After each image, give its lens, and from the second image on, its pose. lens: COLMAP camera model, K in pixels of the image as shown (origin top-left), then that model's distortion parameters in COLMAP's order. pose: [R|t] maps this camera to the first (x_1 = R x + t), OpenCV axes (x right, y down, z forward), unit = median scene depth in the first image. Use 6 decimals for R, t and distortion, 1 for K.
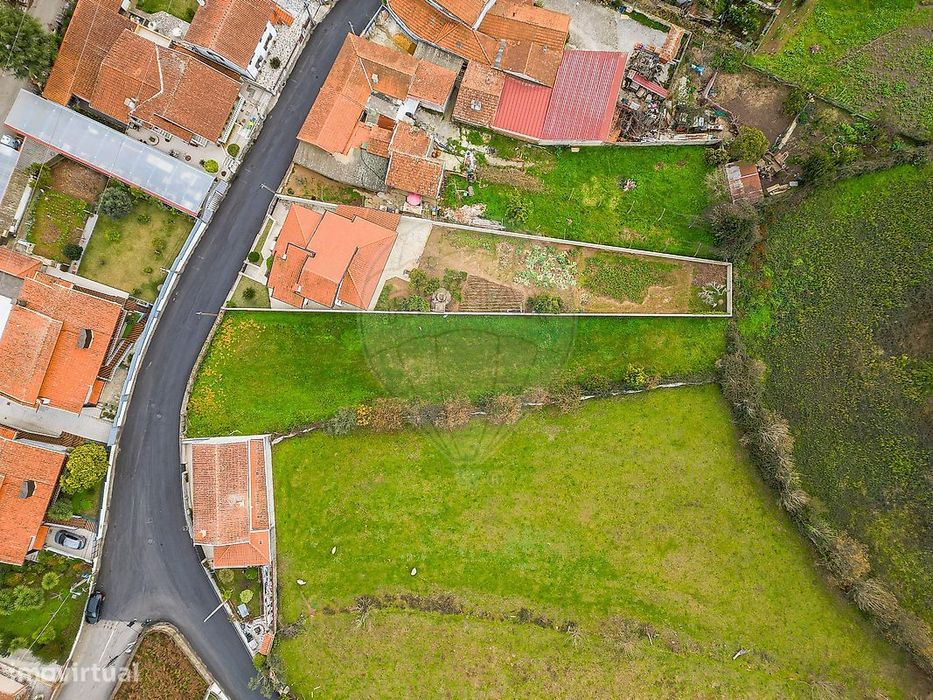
lens RADIAL K [[648.0, 0, 466.5], [0, 648.0, 350.0], [0, 0, 1]] dist [0.090191, -0.086917]
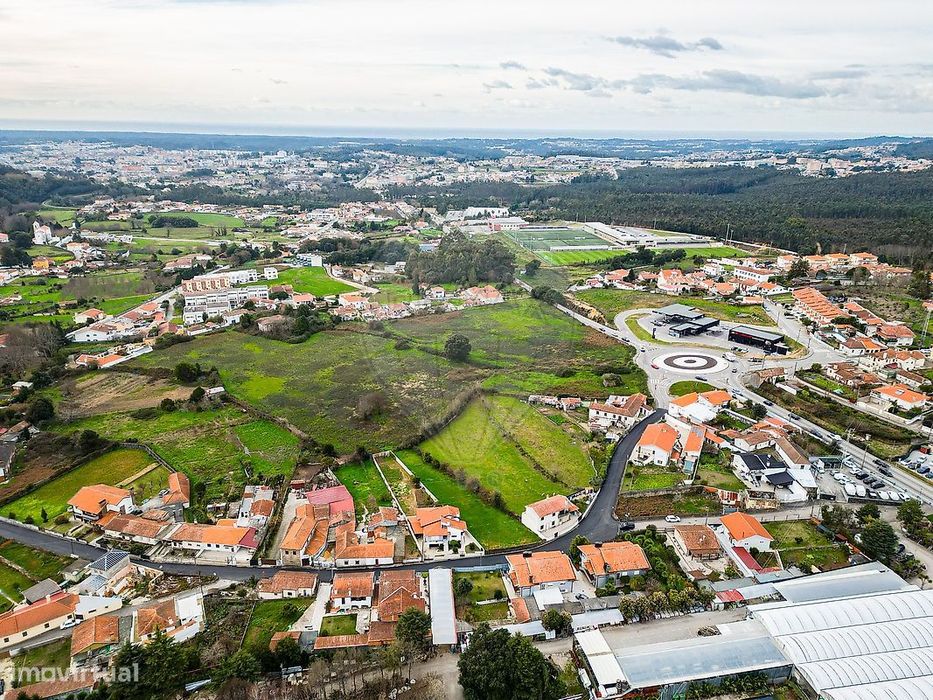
lens RADIAL K [[648.0, 0, 466.5], [0, 648.0, 350.0], [0, 0, 1]] dist [0.090191, -0.086917]
pose [[-0.490913, -0.285731, 0.823020, -1.854606], [0.870987, -0.139681, 0.471031, -0.991308], [-0.019628, 0.948075, 0.317439, -0.251035]]
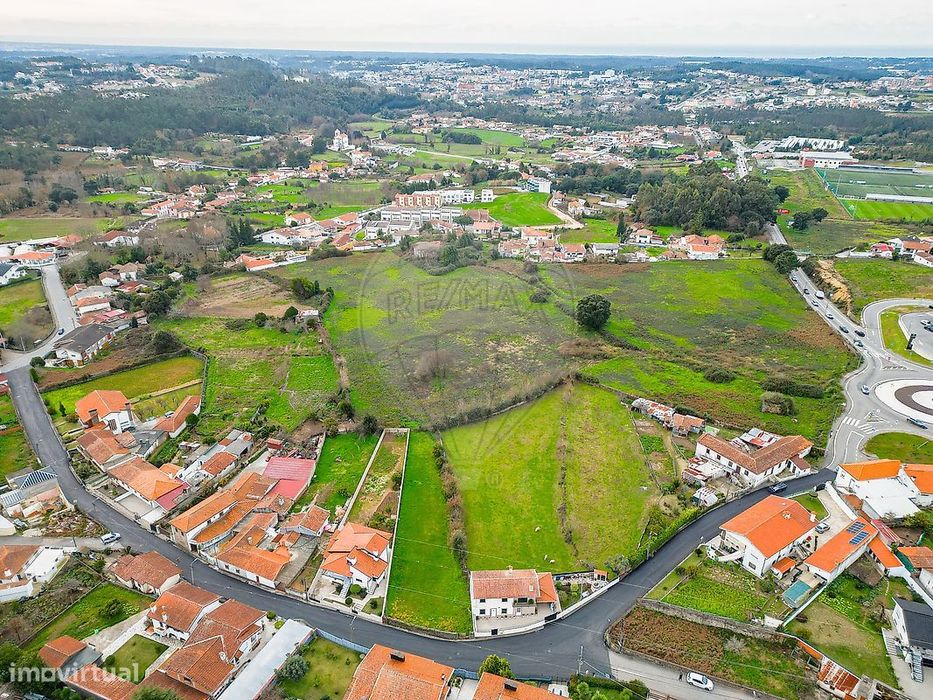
lens RADIAL K [[648.0, 0, 466.5], [0, 648.0, 350.0], [0, 0, 1]] dist [0.090191, -0.086917]
pose [[-0.021613, -0.423139, 0.905807, -1.416136], [0.999572, 0.008699, 0.027915, 0.074122], [-0.019692, 0.906023, 0.422770, -0.128074]]
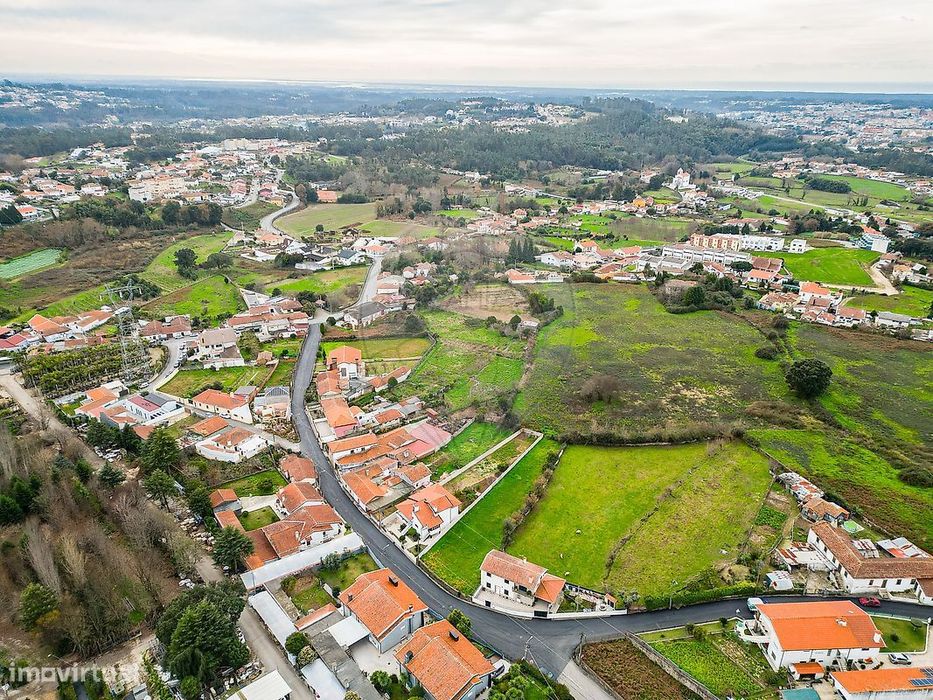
lens RADIAL K [[648.0, 0, 466.5], [0, 648.0, 350.0], [0, 0, 1]] dist [0.090191, -0.086917]
pose [[0.505582, -0.323007, 0.800033, -1.486288], [0.862484, 0.213426, -0.458879, 0.710235], [-0.022527, 0.922017, 0.386493, -0.156074]]
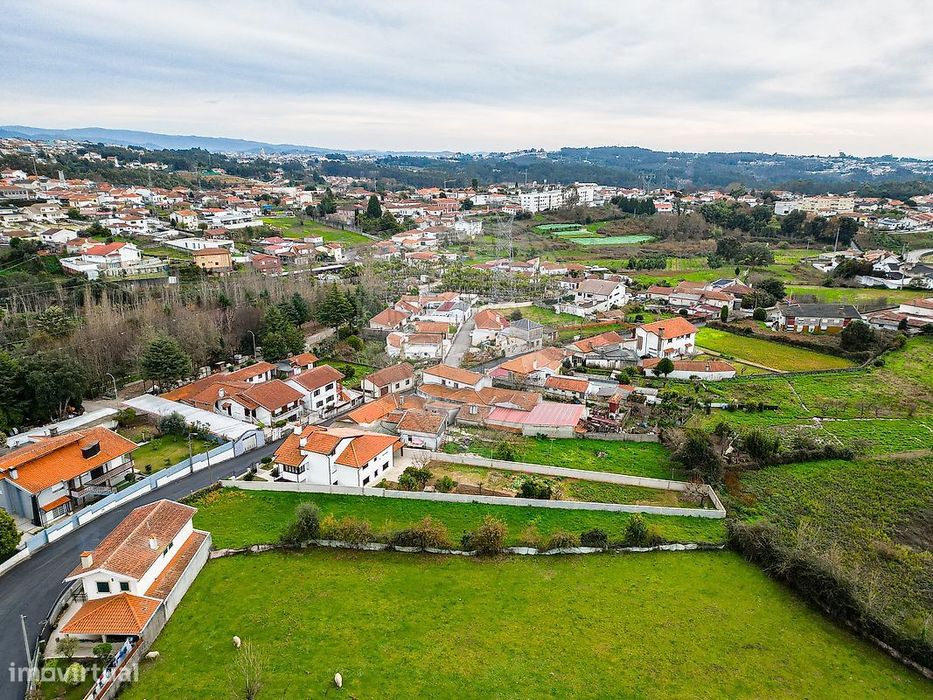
lens RADIAL K [[648.0, 0, 466.5], [0, 648.0, 350.0], [0, 0, 1]] dist [0.090191, -0.086917]
pose [[0.998244, 0.023864, -0.054215, 0.068211], [-0.058864, 0.297439, -0.952925, 0.838991], [-0.006615, 0.954443, 0.298321, 0.488302]]
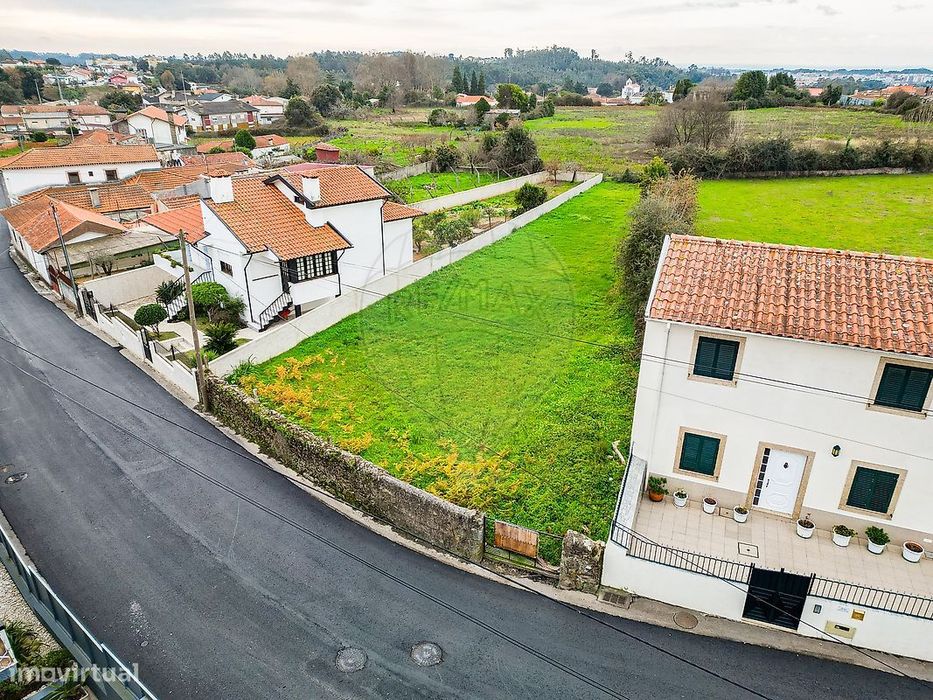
lens RADIAL K [[648.0, 0, 466.5], [0, 648.0, 350.0], [0, 0, 1]] dist [0.090191, -0.086917]
pose [[0.398944, -0.361989, 0.842501, -0.570294], [0.916614, 0.183232, -0.355310, 0.152886], [-0.025755, 0.913997, 0.404904, 0.864336]]
